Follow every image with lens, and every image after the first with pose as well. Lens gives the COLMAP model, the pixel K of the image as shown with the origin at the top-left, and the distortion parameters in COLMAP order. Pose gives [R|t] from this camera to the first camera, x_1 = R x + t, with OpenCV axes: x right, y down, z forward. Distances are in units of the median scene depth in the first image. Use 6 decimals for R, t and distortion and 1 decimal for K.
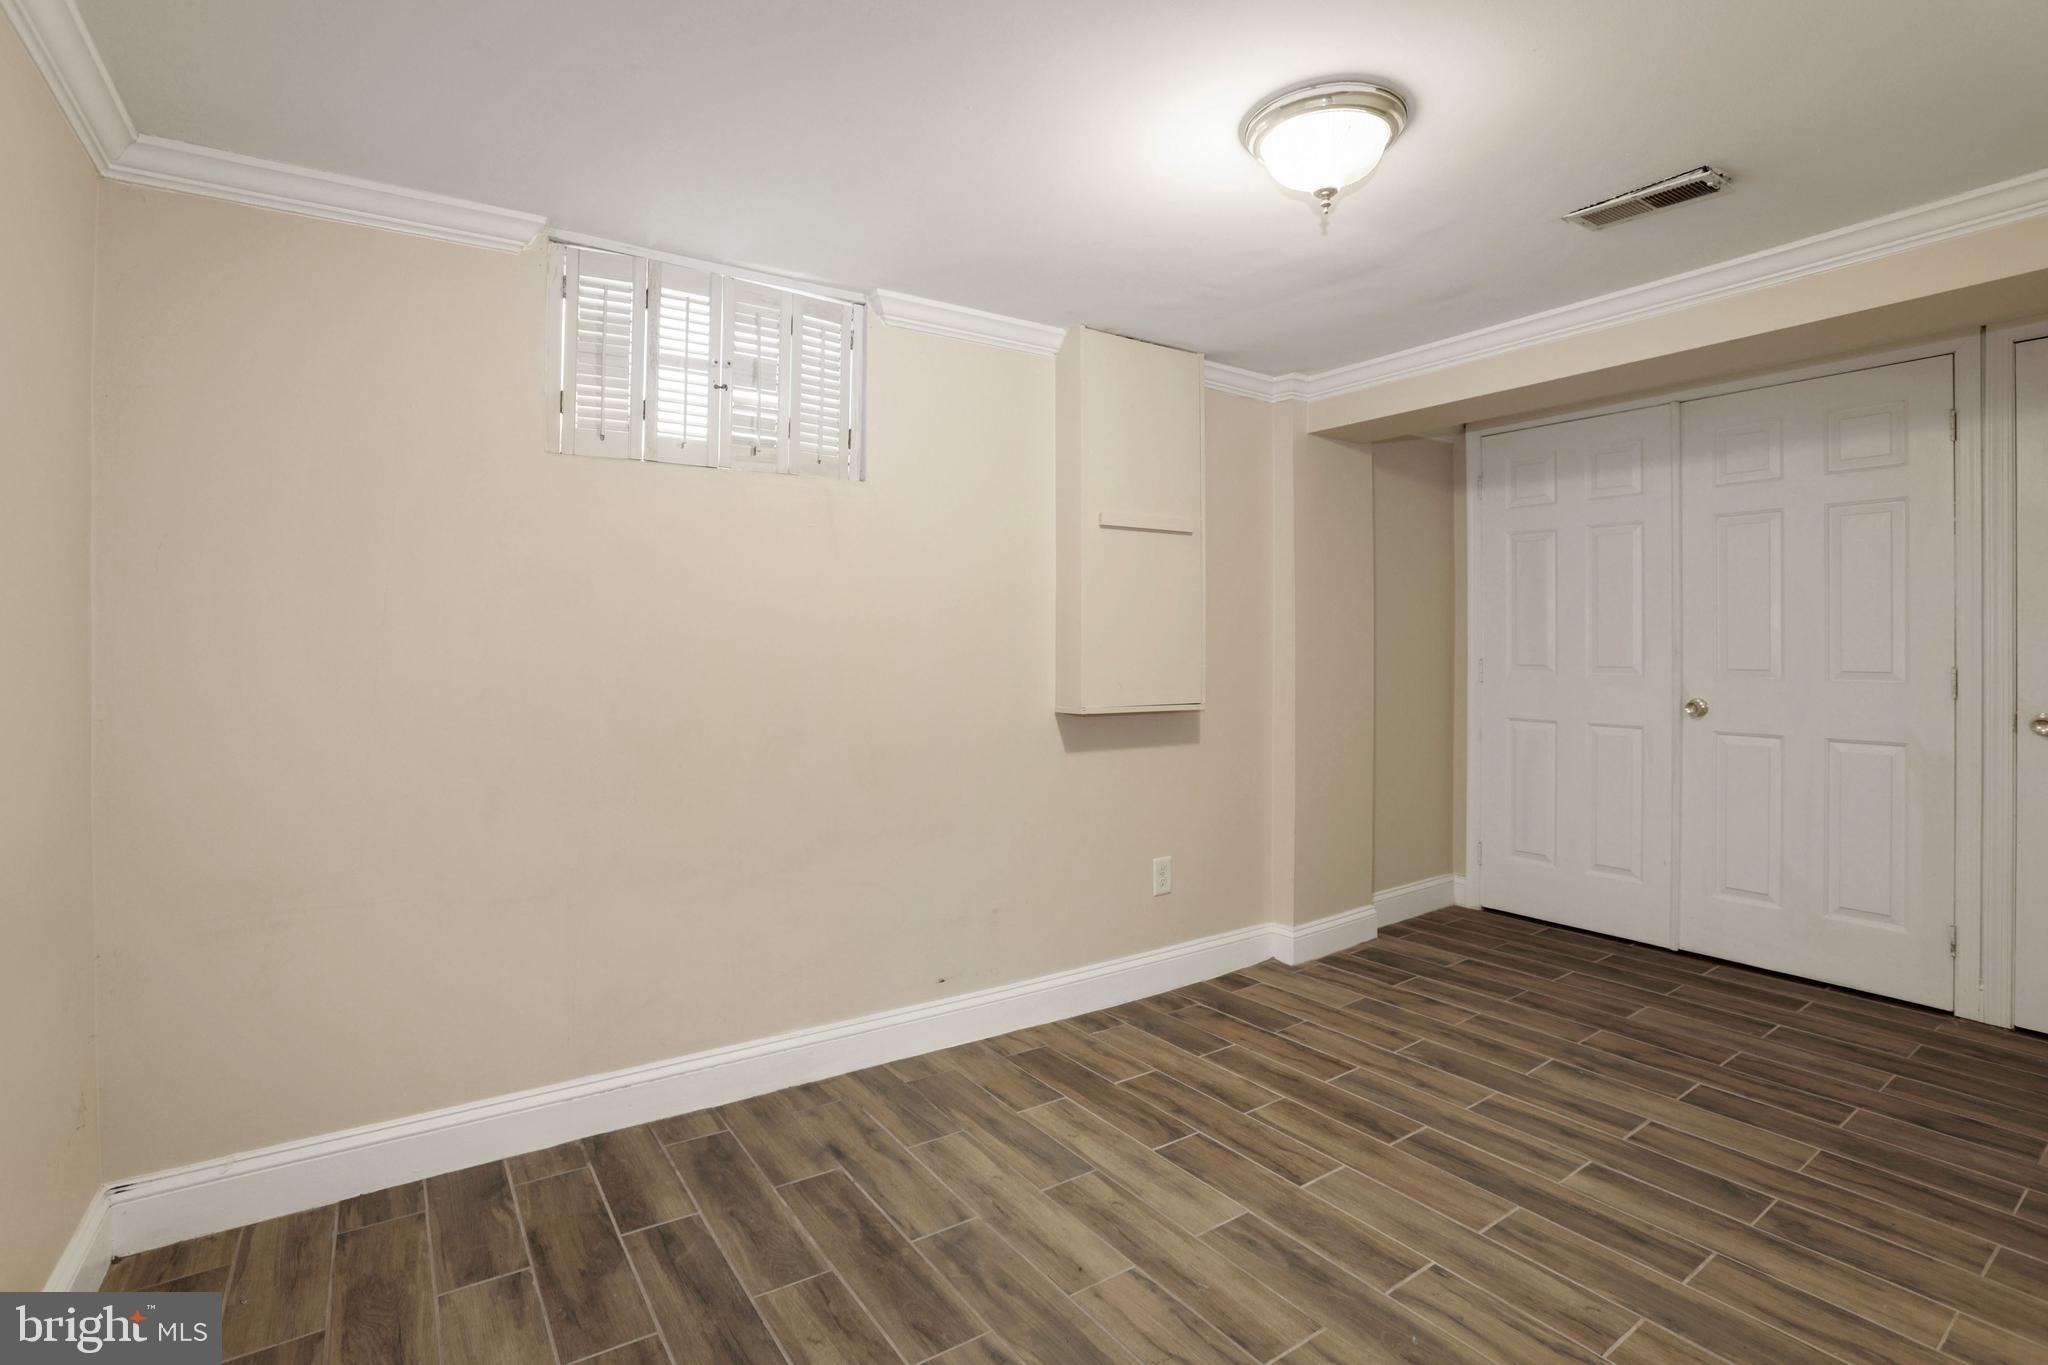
lens RADIAL K [[962.4, 0, 1014.6], [0, 962.4, 655.1], [0, 0, 1]] dist [-0.070583, 0.022976]
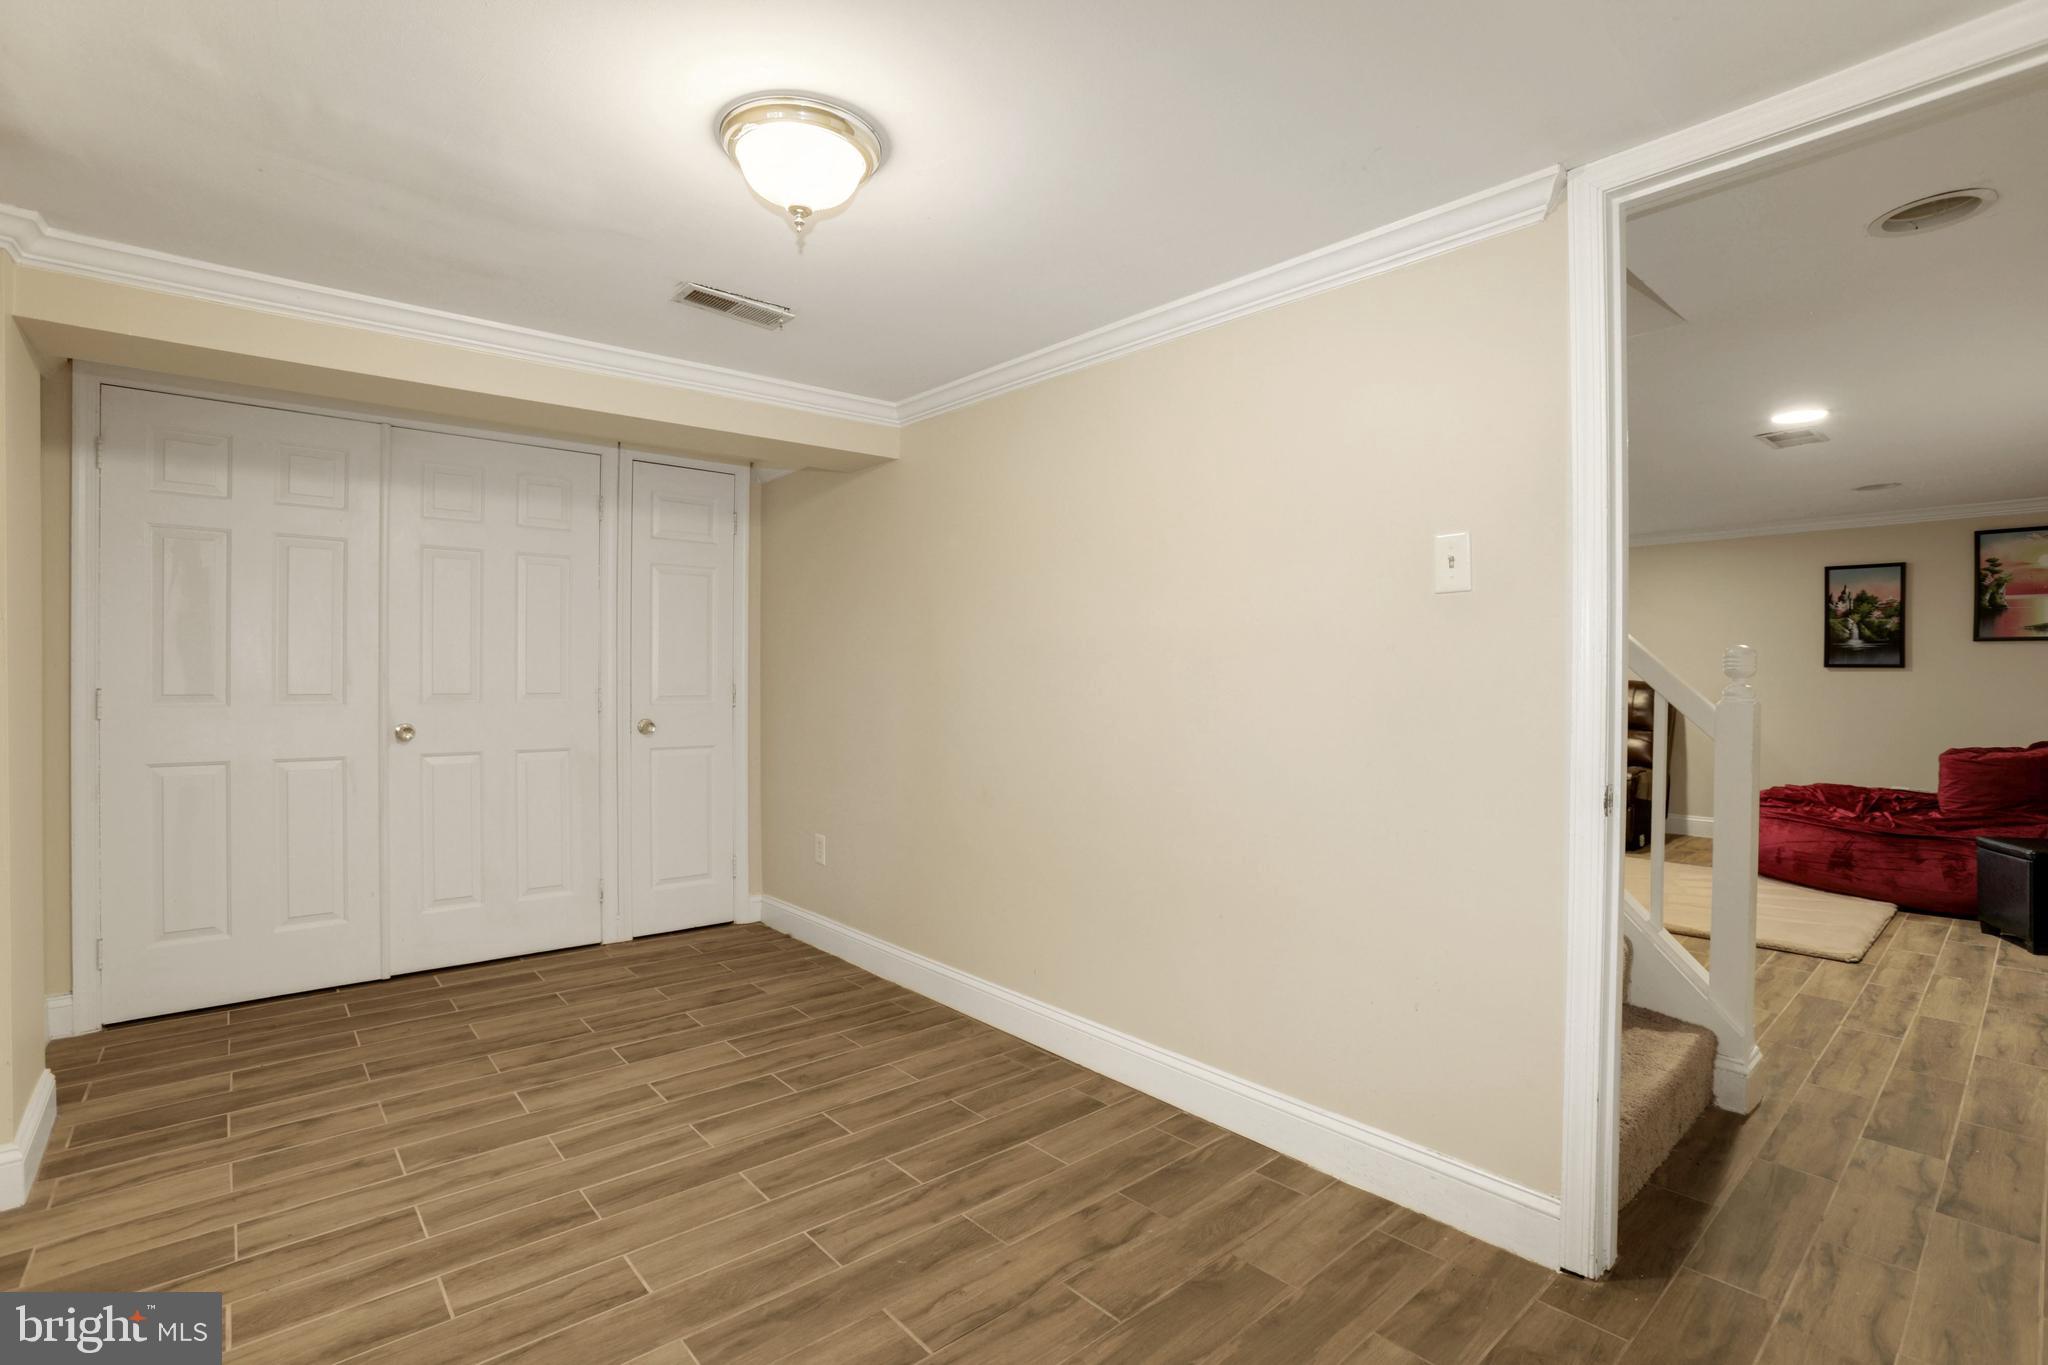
lens RADIAL K [[946.9, 0, 1018.0], [0, 946.9, 695.3], [0, 0, 1]] dist [-0.070156, 0.026096]
pose [[-0.119535, -0.019838, 0.992632, -0.442731], [0.003044, 0.999788, 0.020347, -0.002559], [-0.992825, 0.005454, -0.119449, 0.592646]]
